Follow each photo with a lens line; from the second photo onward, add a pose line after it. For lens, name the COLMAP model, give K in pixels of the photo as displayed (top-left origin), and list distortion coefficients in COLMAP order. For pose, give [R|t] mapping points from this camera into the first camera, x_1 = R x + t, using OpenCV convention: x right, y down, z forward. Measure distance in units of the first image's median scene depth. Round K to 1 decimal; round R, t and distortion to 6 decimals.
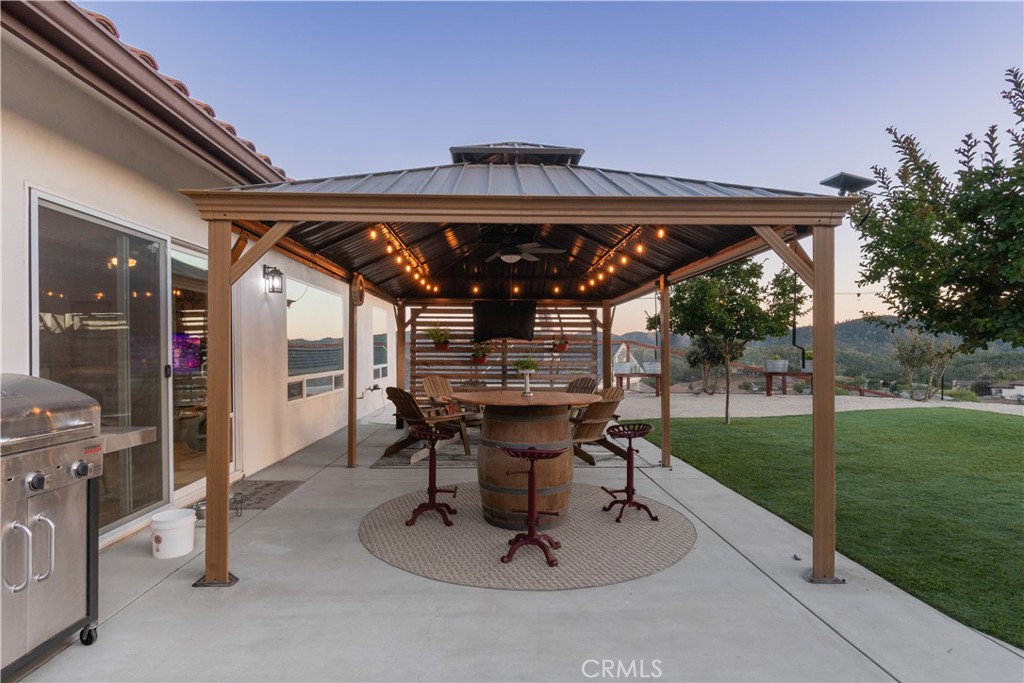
lens RADIAL K [[536.3, 0, 512.0], [0, 536.3, 341.5], [0, 0, 1]] dist [-0.002730, -0.000574]
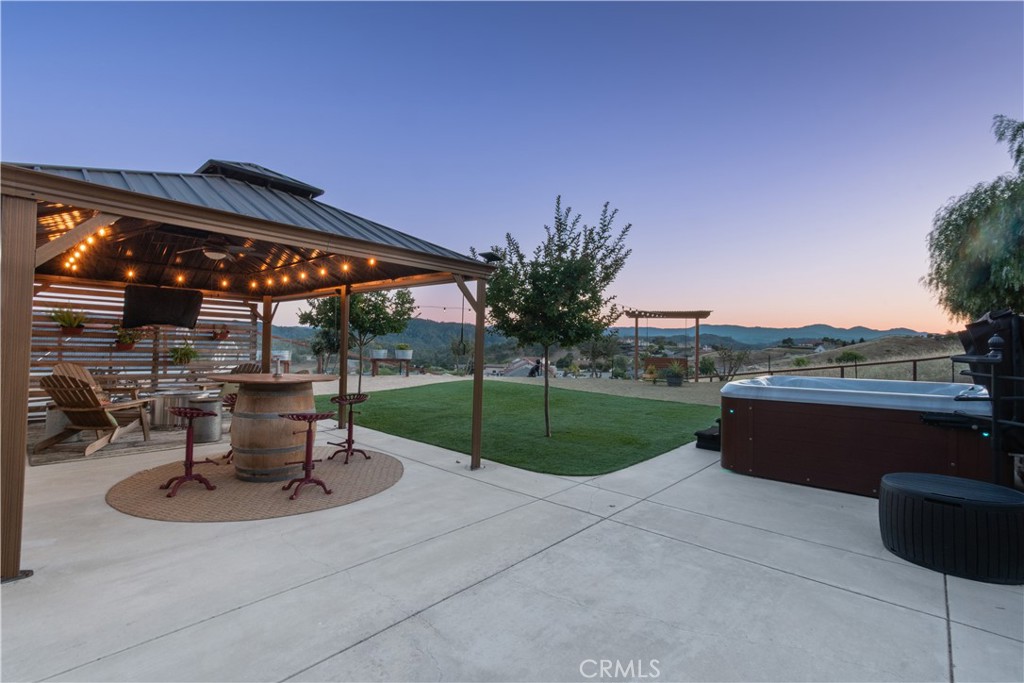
lens RADIAL K [[454.6, 0, 512.0], [0, 454.6, 341.5], [0, 0, 1]] dist [0.001533, 0.000091]
pose [[0.694354, 0.024396, 0.719220, -0.167592], [-0.037332, 0.999301, 0.002146, -0.001954], [-0.718665, -0.028340, 0.694779, -0.062764]]
